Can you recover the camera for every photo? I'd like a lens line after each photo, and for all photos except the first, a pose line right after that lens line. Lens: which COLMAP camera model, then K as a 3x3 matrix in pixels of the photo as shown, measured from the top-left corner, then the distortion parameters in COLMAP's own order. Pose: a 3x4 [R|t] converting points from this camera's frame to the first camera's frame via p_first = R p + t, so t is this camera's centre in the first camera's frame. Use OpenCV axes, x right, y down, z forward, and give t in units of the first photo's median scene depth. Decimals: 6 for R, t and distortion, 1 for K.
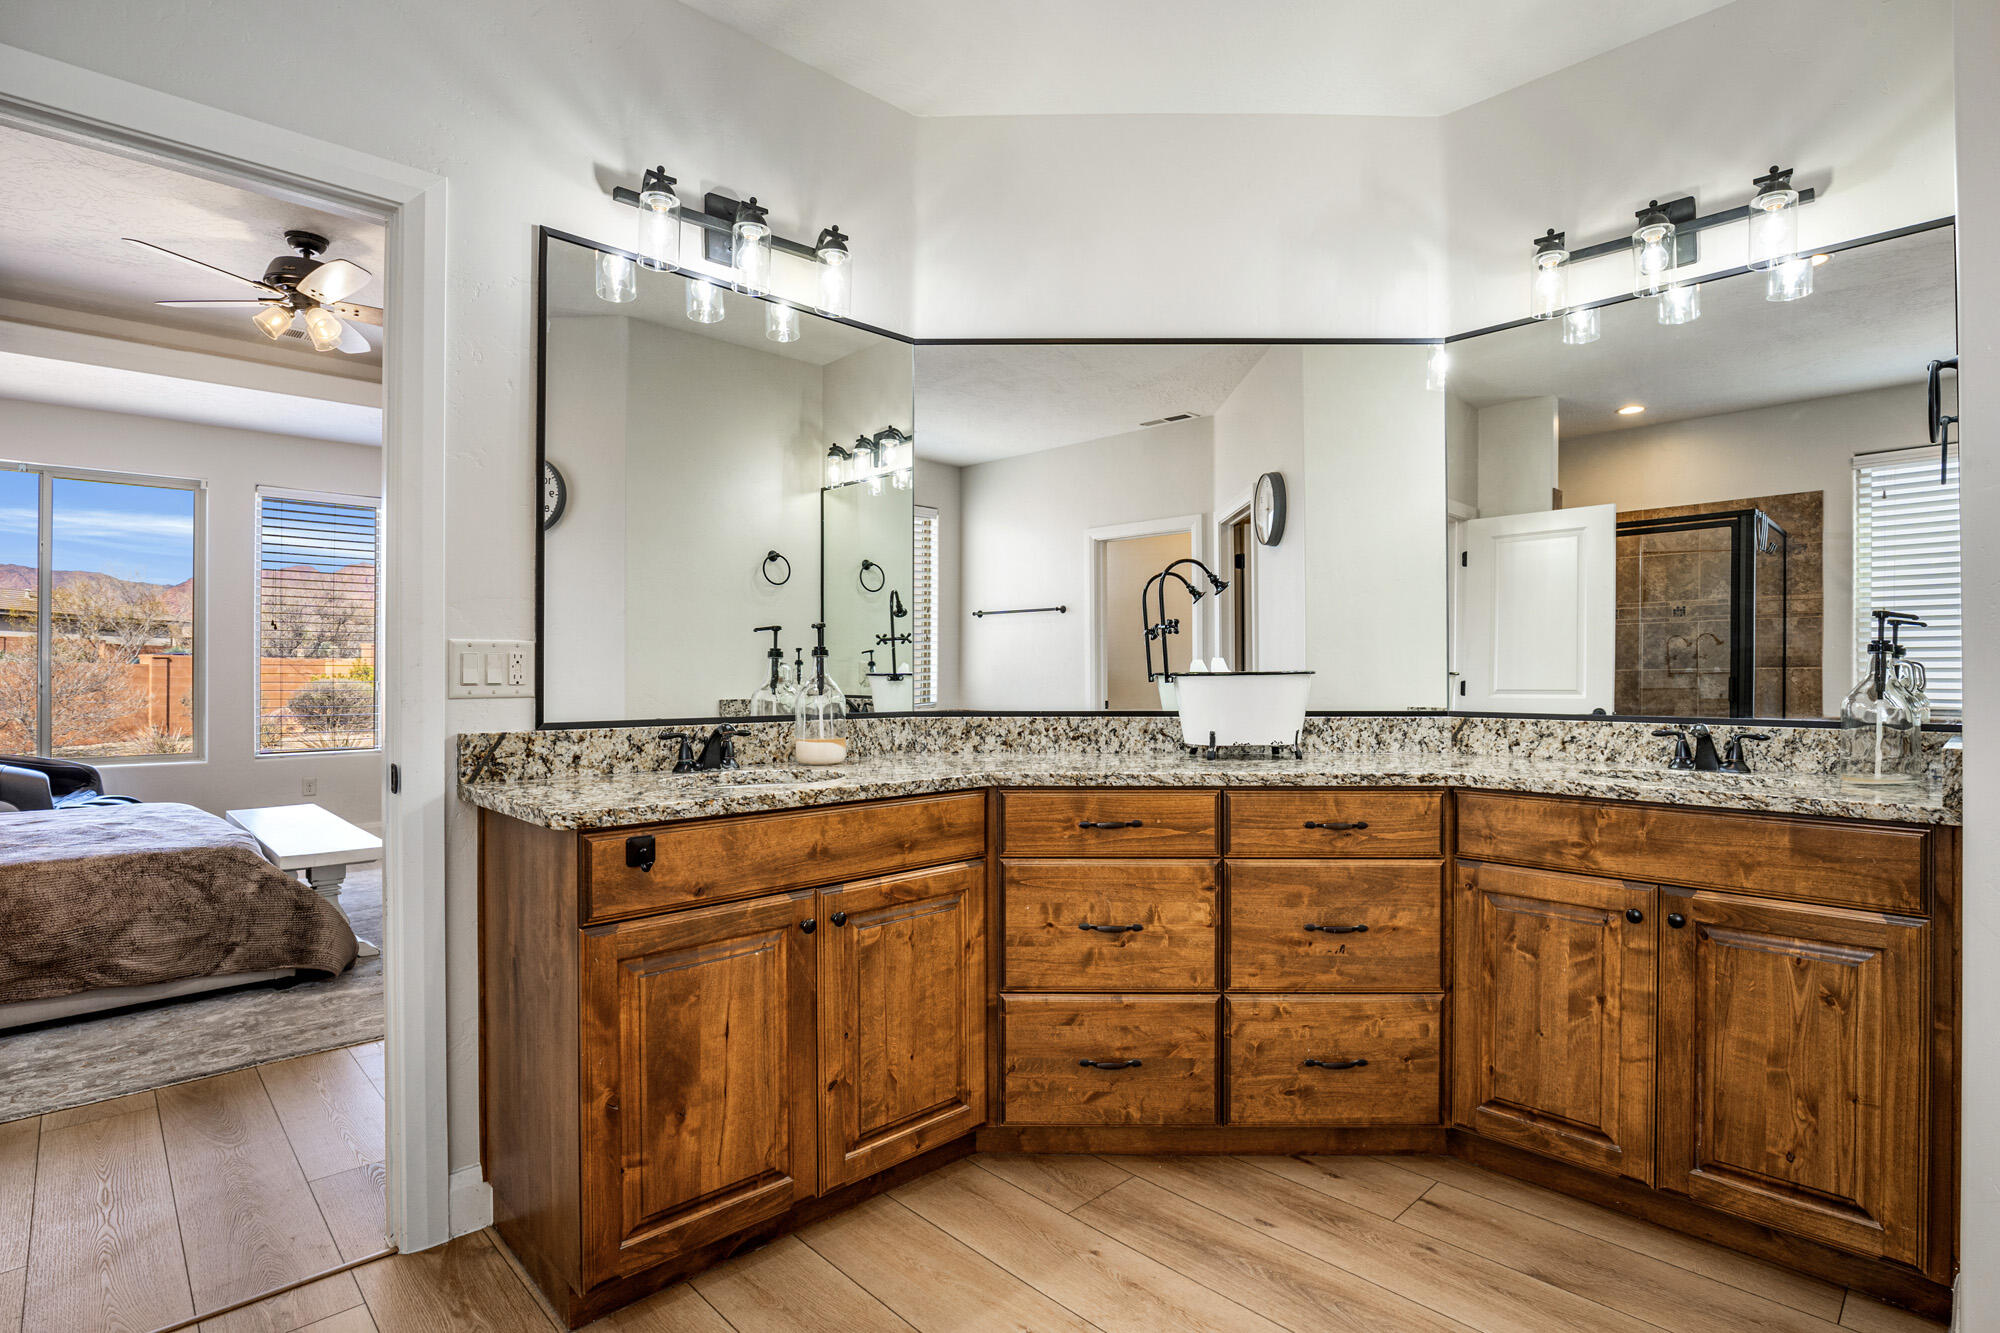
lens RADIAL K [[952.3, 0, 1011.9], [0, 952.3, 684.5], [0, 0, 1]] dist [-0.018013, 0.002298]
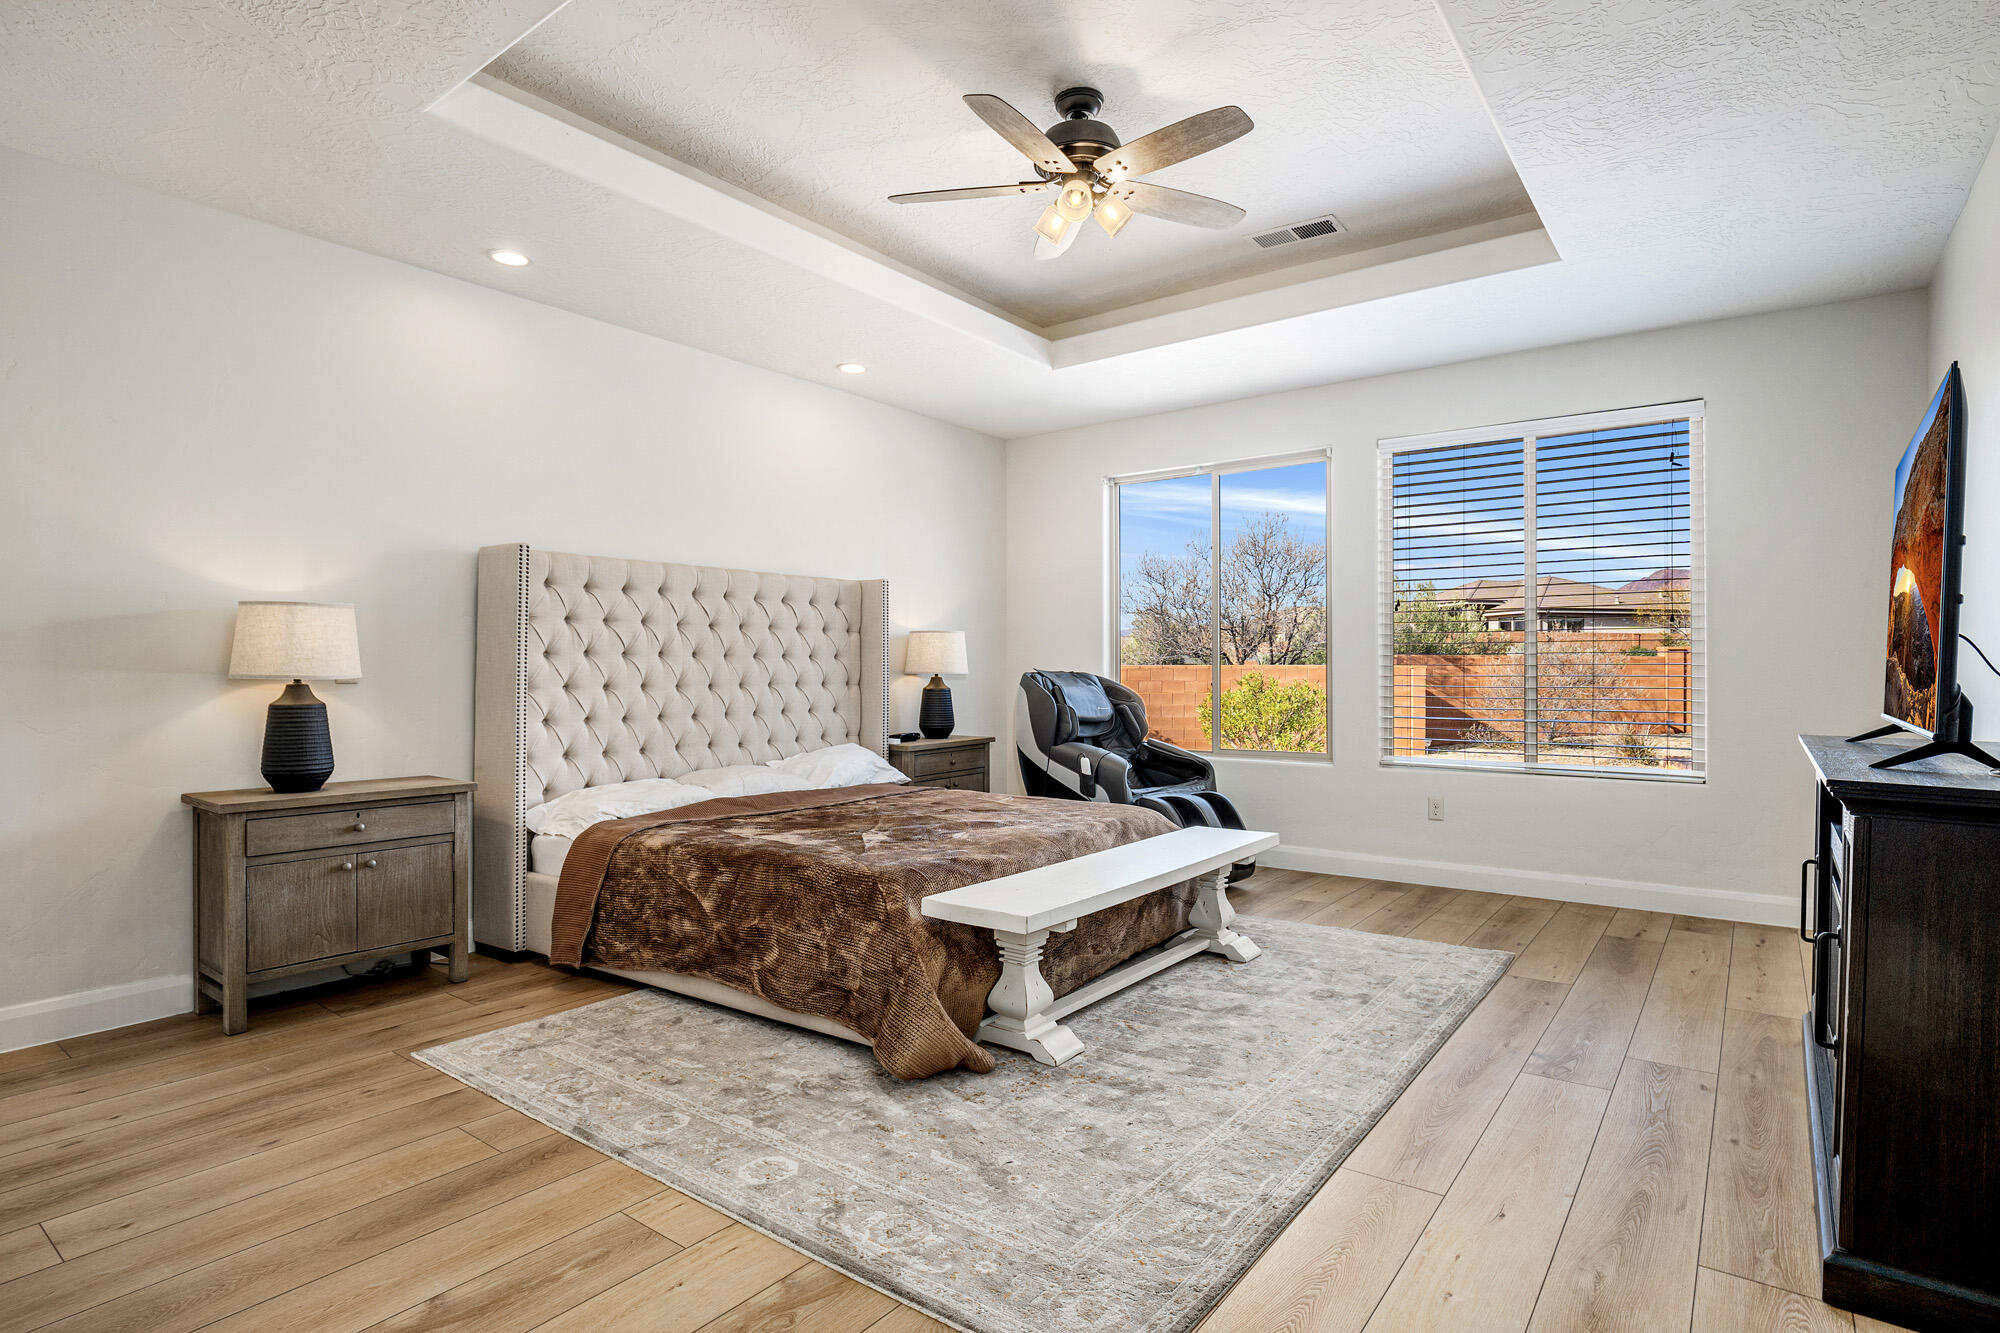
lens RADIAL K [[1013.4, 0, 993.1], [0, 1013.4, 679.8], [0, 0, 1]] dist [-0.021823, 0.001093]
pose [[0.163020, 0.004043, -0.986615, 0.053362], [-0.001582, 0.999991, 0.003837, -0.000236], [0.986622, 0.000936, 0.163025, 0.789551]]
